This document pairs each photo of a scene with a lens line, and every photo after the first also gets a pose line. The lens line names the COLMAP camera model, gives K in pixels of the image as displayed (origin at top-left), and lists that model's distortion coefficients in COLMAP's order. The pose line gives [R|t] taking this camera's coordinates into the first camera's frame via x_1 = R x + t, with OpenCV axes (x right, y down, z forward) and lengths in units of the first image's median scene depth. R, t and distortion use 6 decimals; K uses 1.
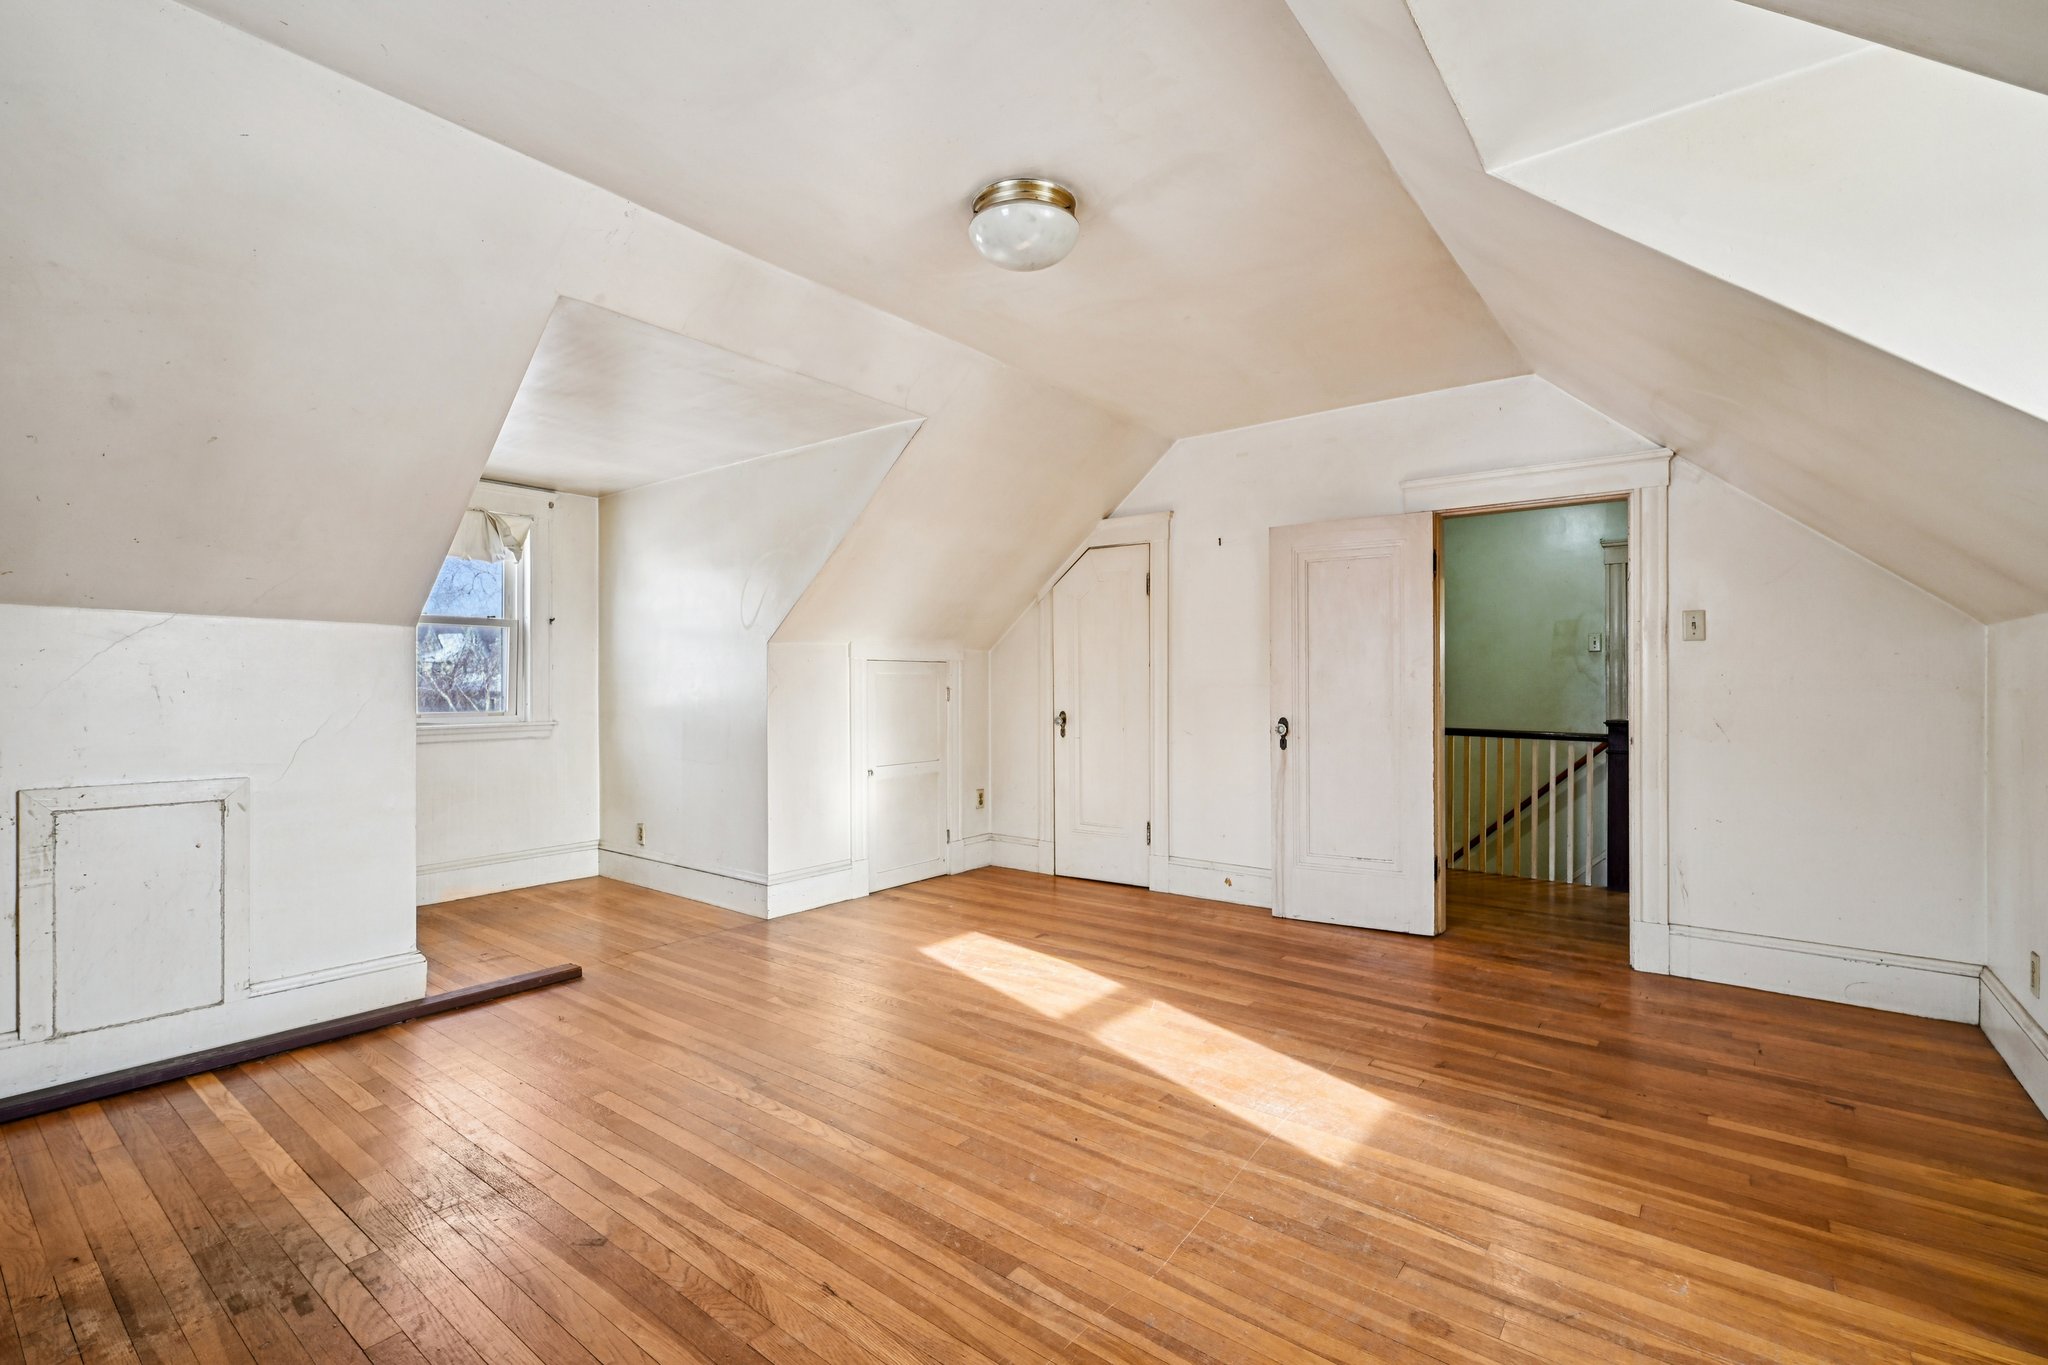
lens RADIAL K [[914.3, 0, 1017.0], [0, 914.3, 687.4], [0, 0, 1]] dist [0.001288, -0.001040]
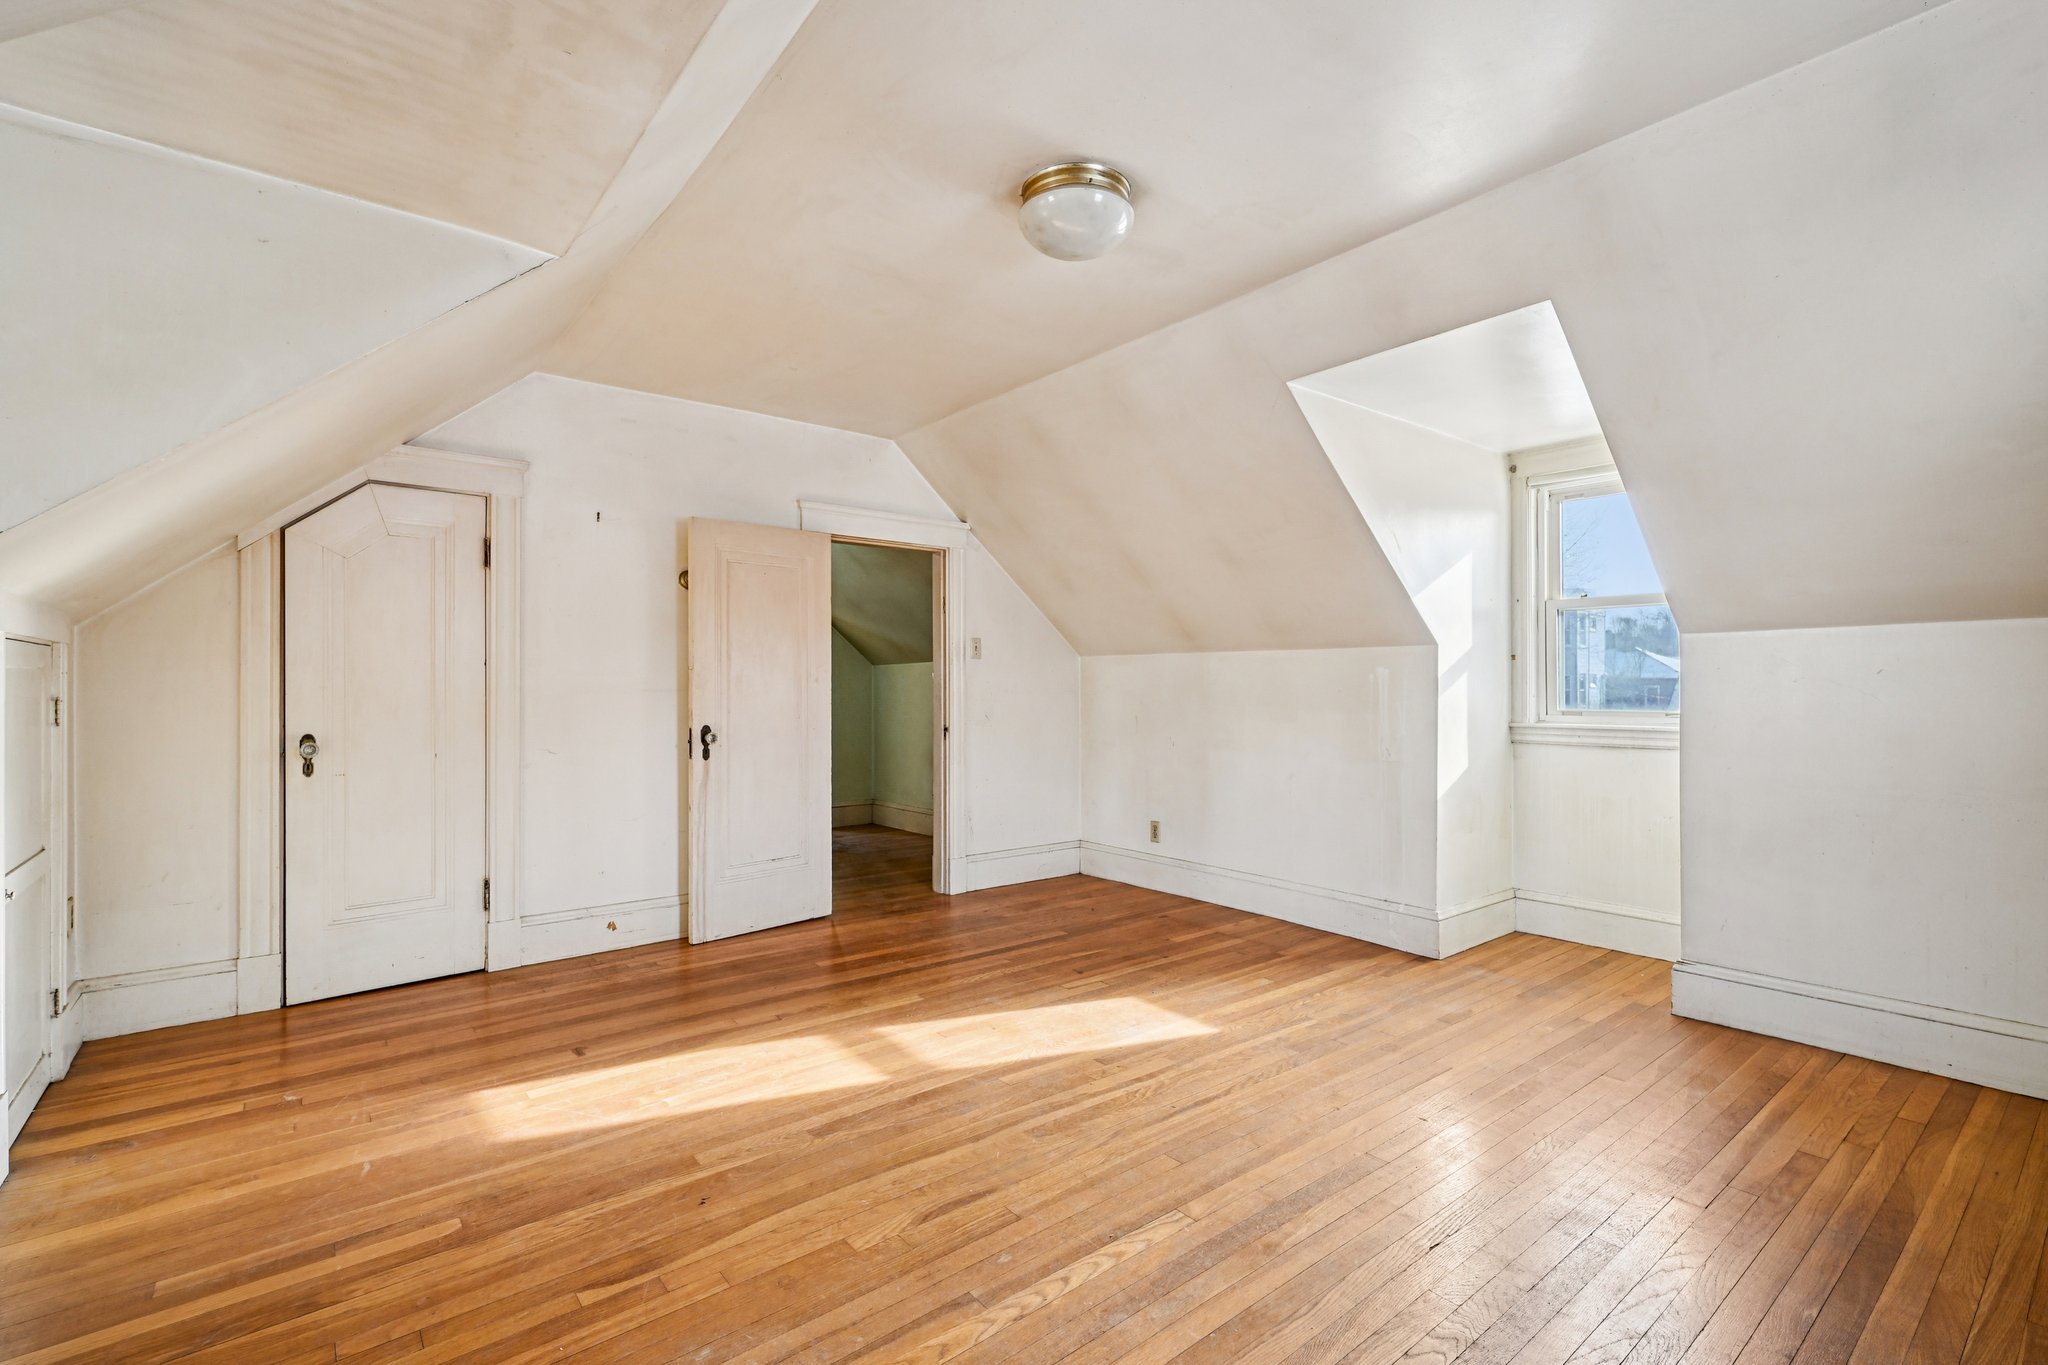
lens RADIAL K [[914.3, 0, 1023.7], [0, 914.3, 689.3], [0, 0, 1]] dist [0.001288, -0.001040]
pose [[0.226613, -0.002059, 0.973983, -0.755477], [0.005740, 0.999983, 0.000779, -0.003427], [-0.973968, 0.005414, 0.226621, 0.674565]]
